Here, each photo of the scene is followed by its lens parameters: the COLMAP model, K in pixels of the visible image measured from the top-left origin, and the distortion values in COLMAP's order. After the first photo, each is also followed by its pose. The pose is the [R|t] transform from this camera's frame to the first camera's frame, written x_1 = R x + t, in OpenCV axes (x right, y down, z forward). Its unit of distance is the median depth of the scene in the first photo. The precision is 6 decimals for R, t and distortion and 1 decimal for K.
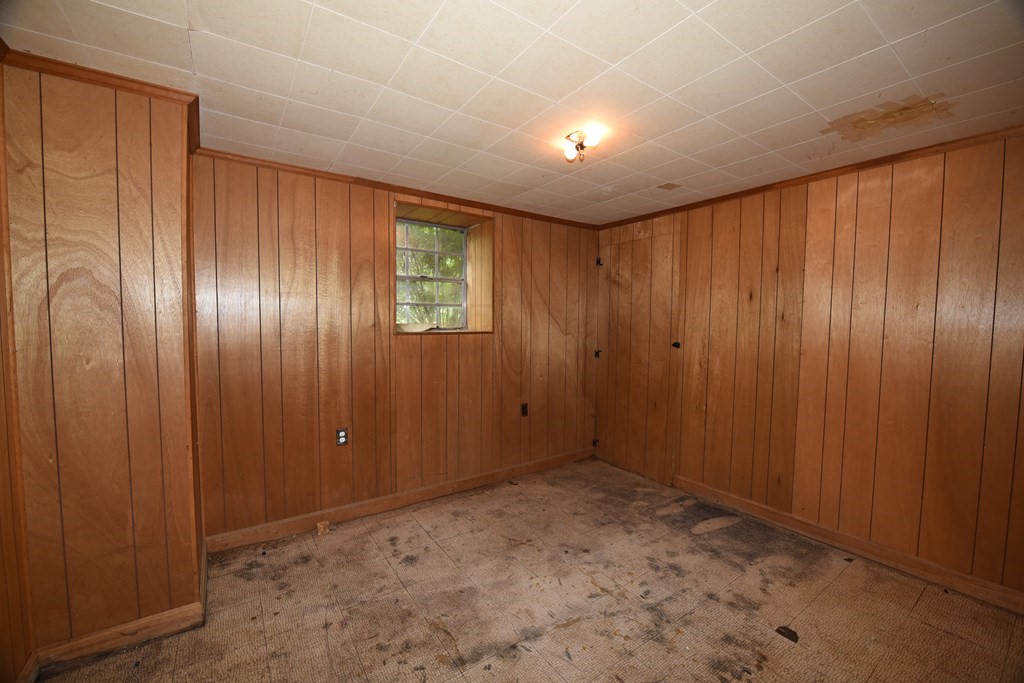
lens RADIAL K [[409.3, 0, 513.4], [0, 409.3, 344.7], [0, 0, 1]] dist [-0.012568, -0.002873]
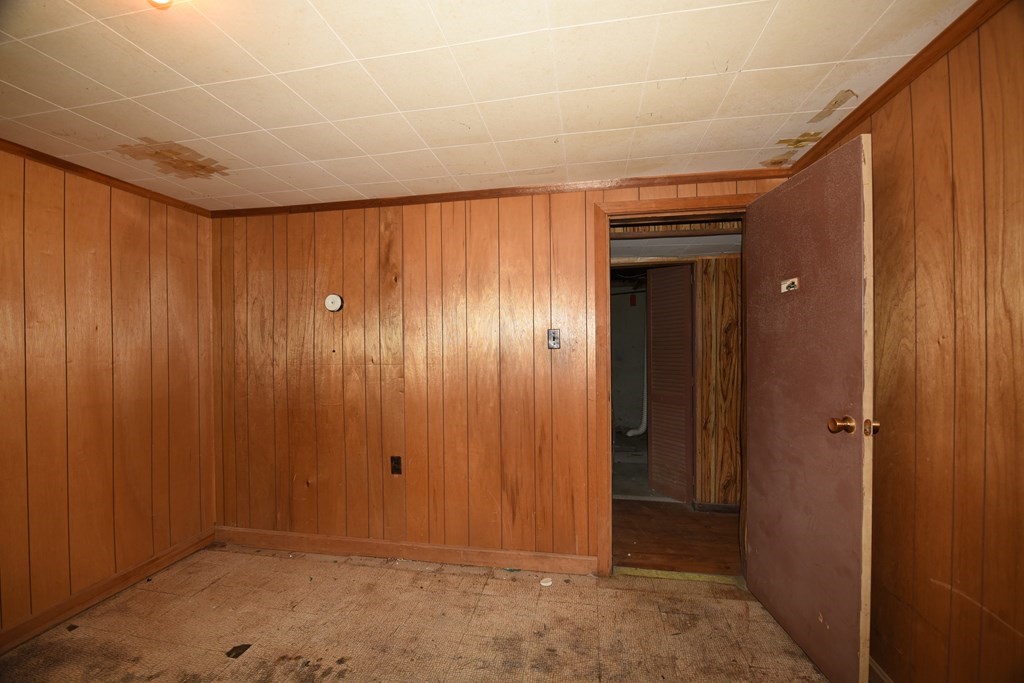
lens RADIAL K [[409.3, 0, 513.4], [0, 409.3, 344.7], [0, 0, 1]] dist [-0.012568, -0.002873]
pose [[-0.699562, -0.001856, 0.714569, -0.443721], [0.045837, 0.997821, 0.047466, -0.056423], [-0.713100, 0.065960, -0.697952, 0.985283]]
